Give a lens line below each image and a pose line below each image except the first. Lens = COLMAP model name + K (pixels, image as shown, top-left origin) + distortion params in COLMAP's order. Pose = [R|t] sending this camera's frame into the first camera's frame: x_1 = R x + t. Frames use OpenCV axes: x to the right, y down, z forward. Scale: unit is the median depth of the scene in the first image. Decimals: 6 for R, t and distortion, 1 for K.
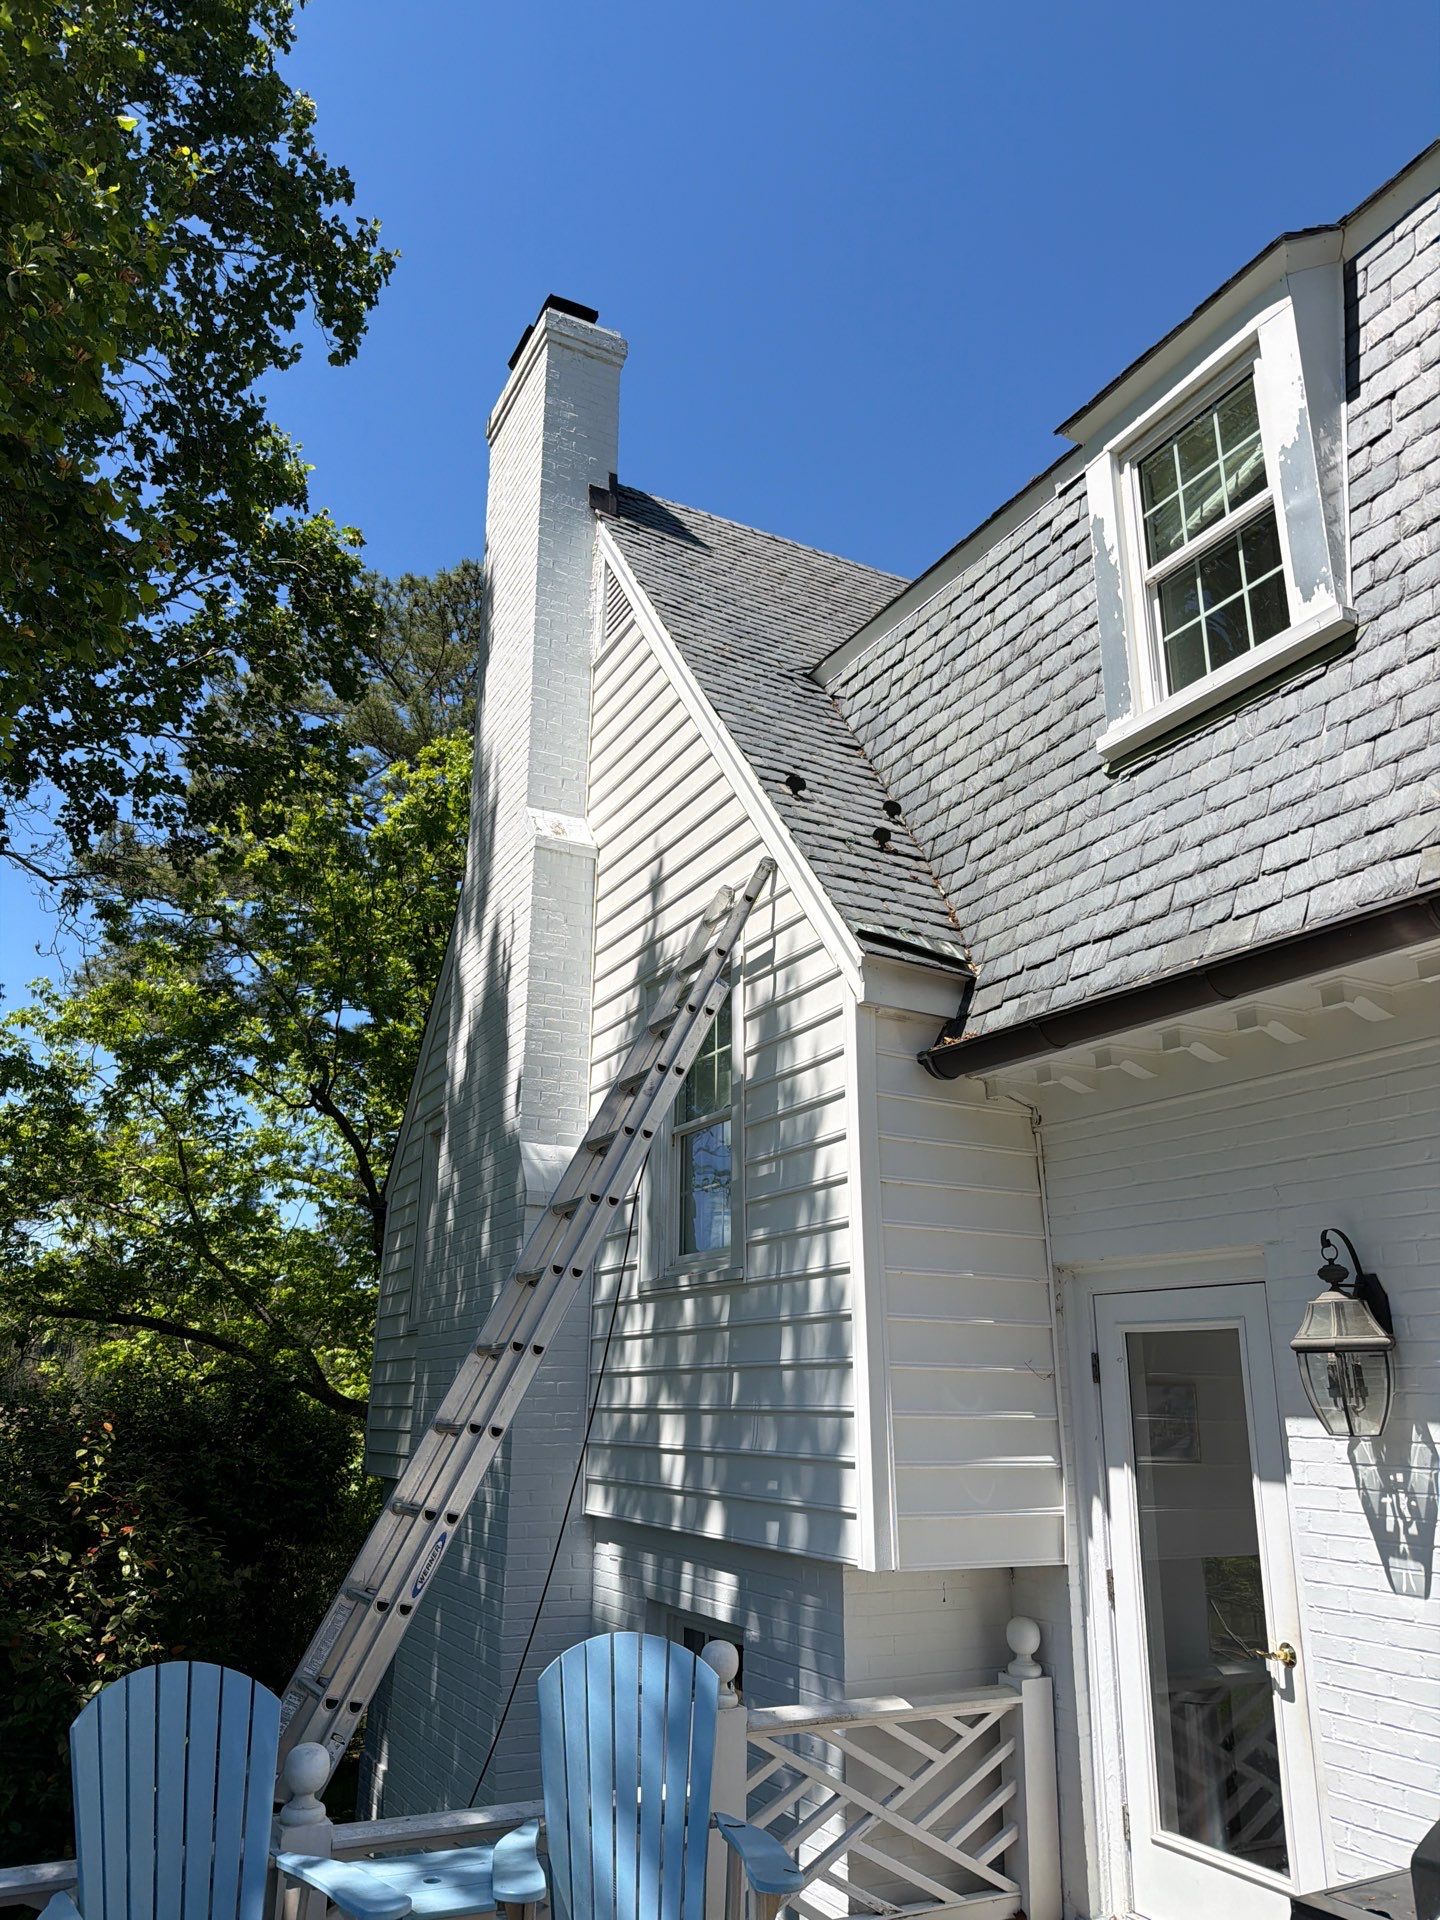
lens RADIAL K [[1375.6, 0, 720.0], [0, 1375.6, 960.0], [0, 0, 1]] dist [0.168826, -0.363734]
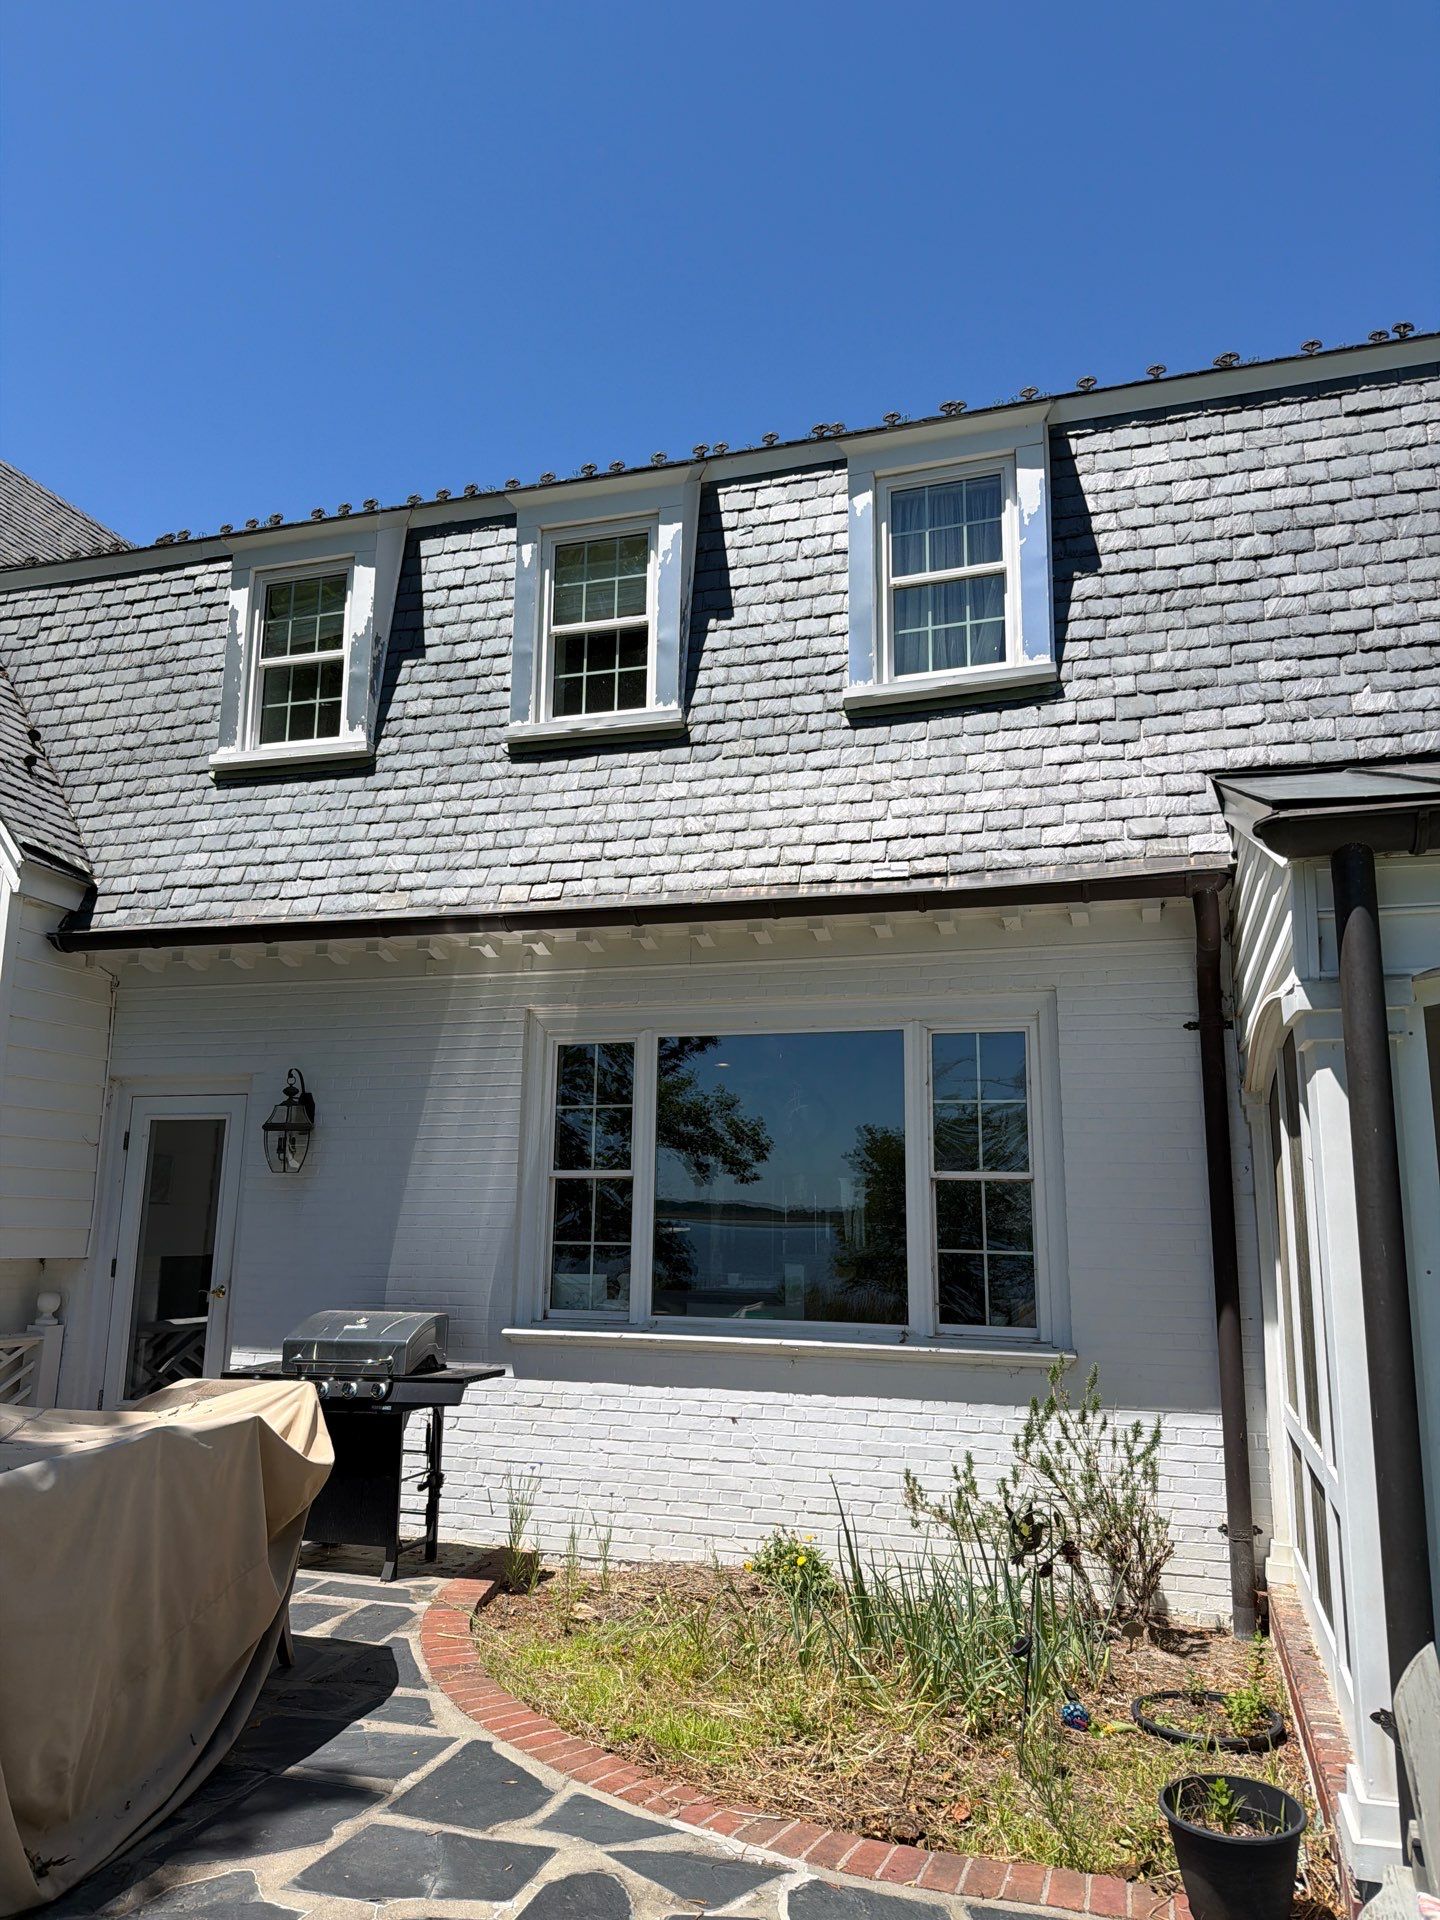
lens RADIAL K [[1375.6, 0, 720.0], [0, 1375.6, 960.0], [0, 0, 1]] dist [0.168826, -0.363734]
pose [[0.726196, 0.136626, 0.673775, -0.337613], [-0.220633, 0.974529, 0.040186, -0.120291], [-0.651123, -0.177840, 0.737843, -0.572601]]
